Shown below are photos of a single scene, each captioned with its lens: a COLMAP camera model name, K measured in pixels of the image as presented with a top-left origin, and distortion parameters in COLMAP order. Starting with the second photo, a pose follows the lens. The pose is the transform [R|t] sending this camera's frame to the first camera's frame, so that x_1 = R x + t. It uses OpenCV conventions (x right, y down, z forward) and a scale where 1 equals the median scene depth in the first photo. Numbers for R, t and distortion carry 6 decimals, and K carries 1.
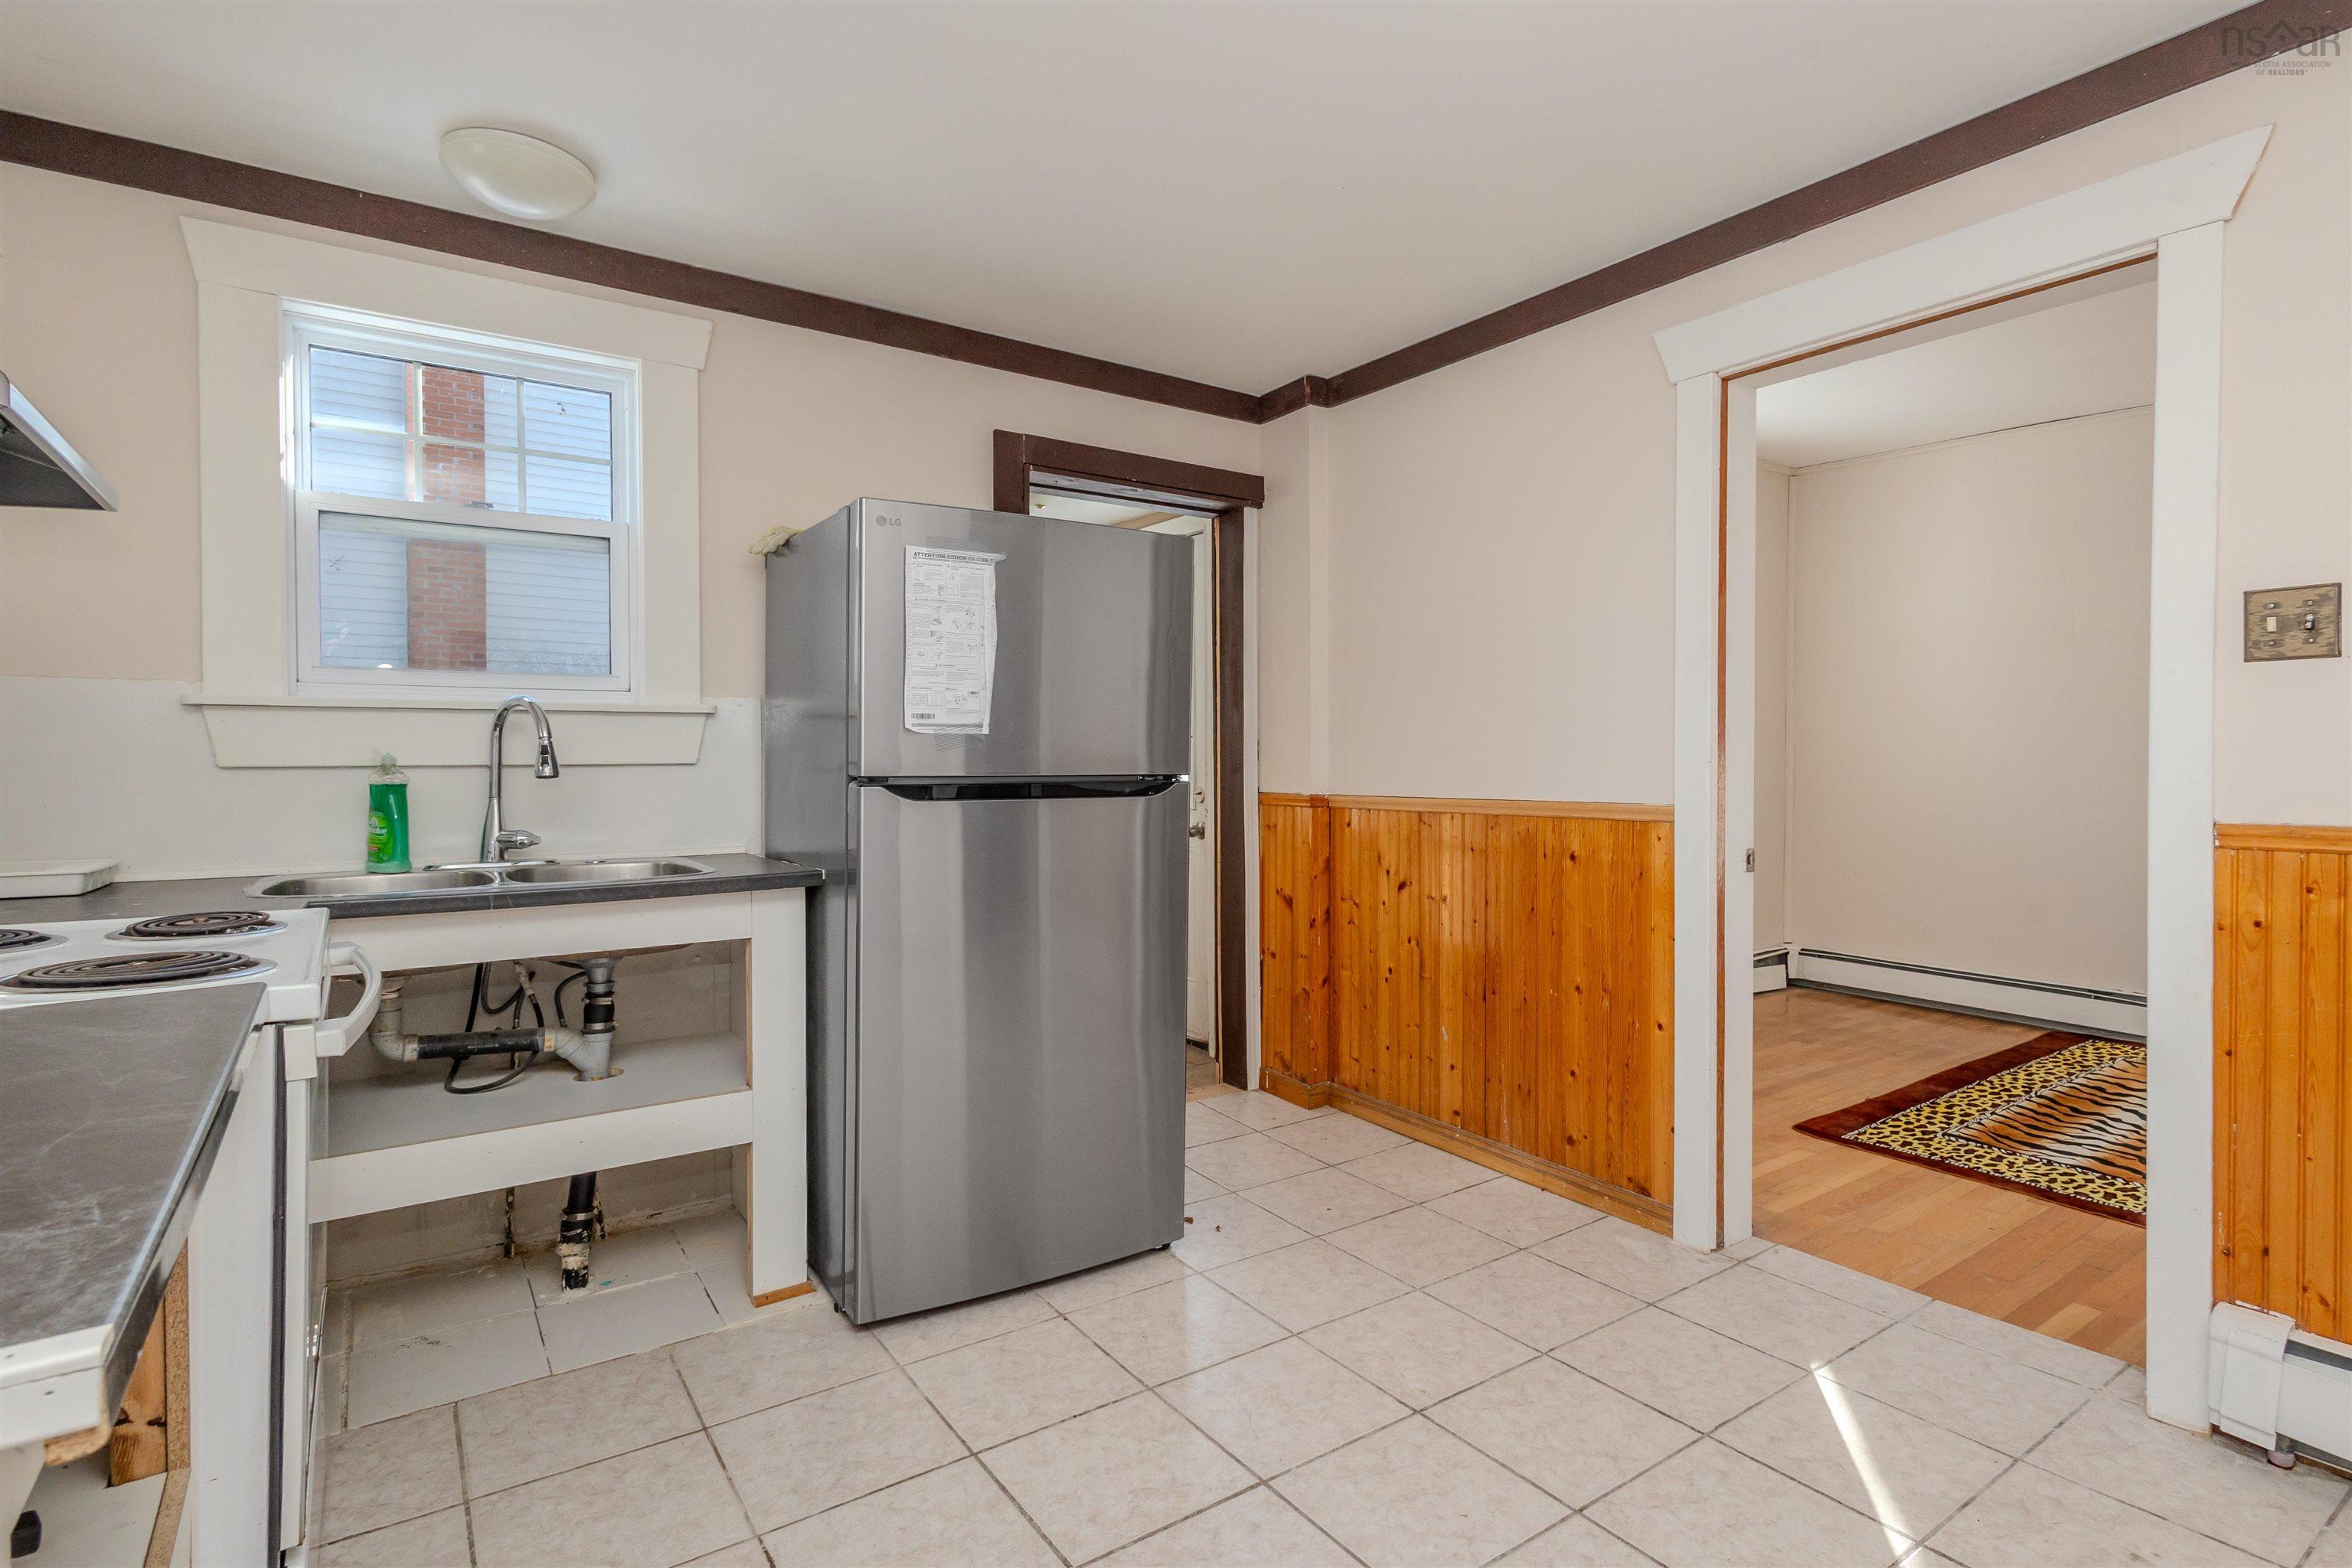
lens RADIAL K [[1152.6, 0, 1167.2], [0, 1152.6, 772.8], [0, 0, 1]] dist [0.002845, -0.000243]
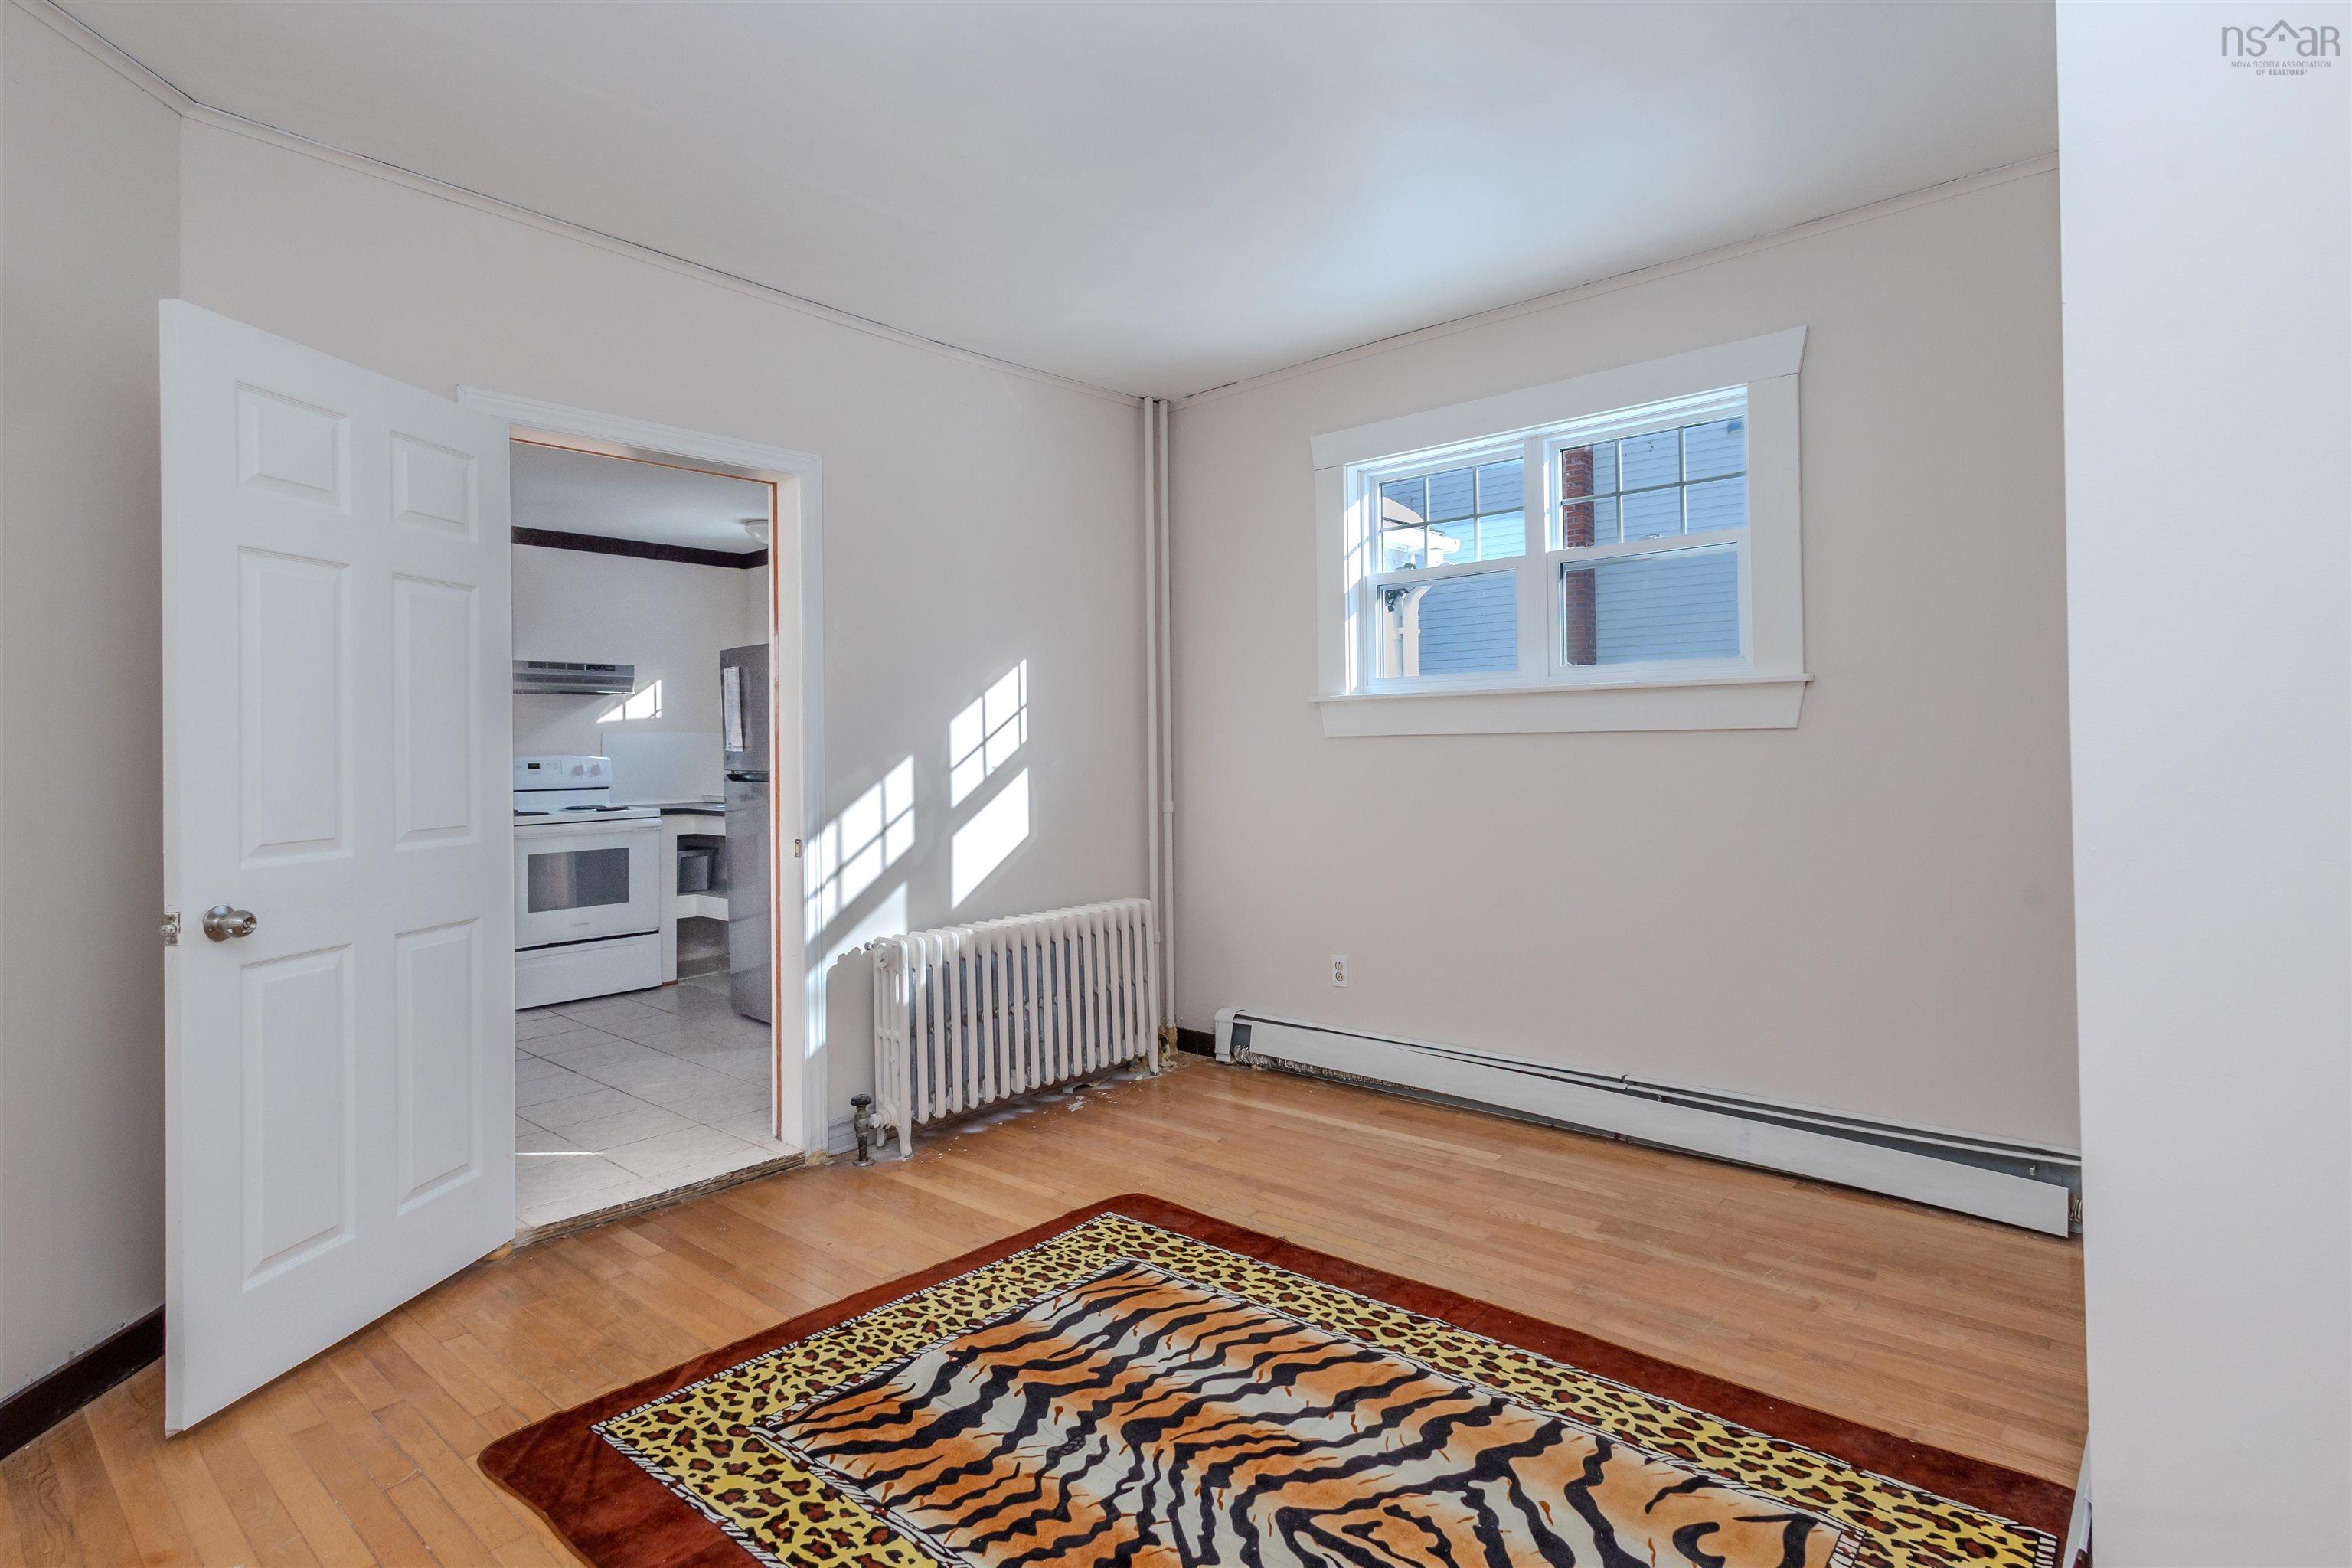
lens RADIAL K [[1152.6, 0, 1177.1], [0, 1152.6, 768.6], [0, 0, 1]] dist [0.002845, -0.000243]
pose [[0.257555, 0.020967, -0.966036, 1.422529], [0.007178, 0.999695, 0.023611, -0.021378], [0.966237, -0.013015, 0.257326, 0.859217]]
